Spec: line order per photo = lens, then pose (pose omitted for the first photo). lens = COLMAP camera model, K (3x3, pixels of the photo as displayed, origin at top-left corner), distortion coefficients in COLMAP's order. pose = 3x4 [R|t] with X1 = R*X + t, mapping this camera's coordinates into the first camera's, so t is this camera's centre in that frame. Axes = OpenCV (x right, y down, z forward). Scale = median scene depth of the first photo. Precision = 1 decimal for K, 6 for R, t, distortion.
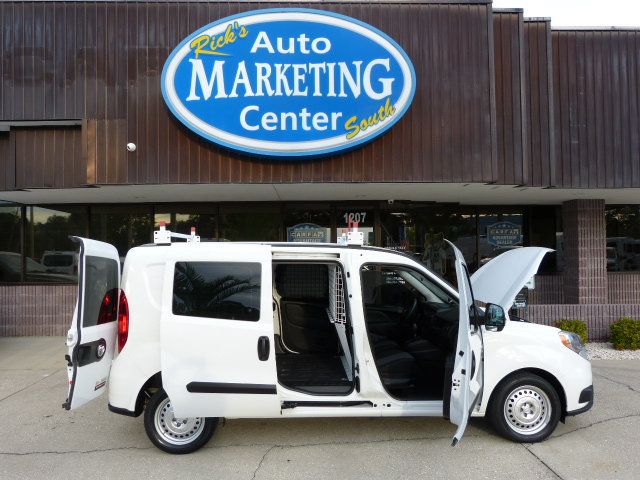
lens RADIAL K [[477.7, 0, 319.0], [0, 477.7, 239.9], [0, 0, 1]] dist [-0.030417, 0.022326]
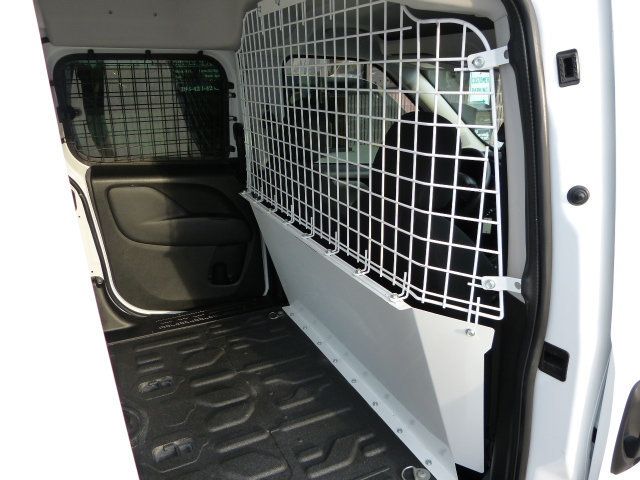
lens RADIAL K [[477.7, 0, 325.3], [0, 477.7, 241.1], [0, 0, 1]] dist [-0.030417, 0.022326]
pose [[0.913633, -0.142790, 0.380638, -0.084017], [-0.000268, 0.936077, 0.351796, 0.070833], [-0.406540, -0.321514, 0.855192, 0.863718]]
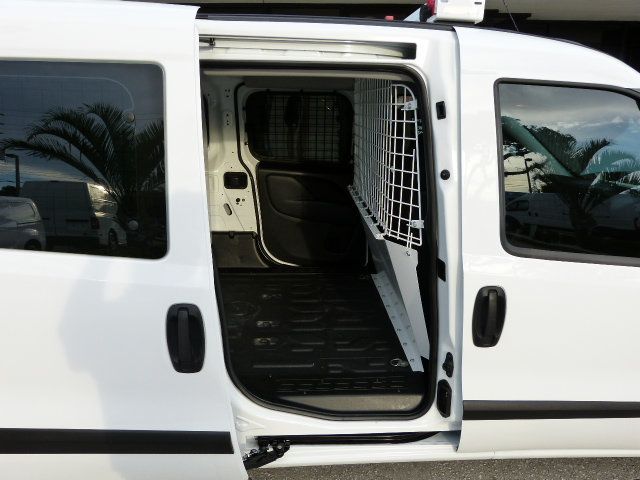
lens RADIAL K [[477.7, 0, 316.9], [0, 477.7, 241.5], [0, 0, 1]] dist [-0.030417, 0.022326]
pose [[0.999968, 0.003943, 0.006890, -0.026106], [-0.005867, 0.951752, 0.306812, 0.058431], [-0.005348, -0.306843, 0.951745, 0.650162]]
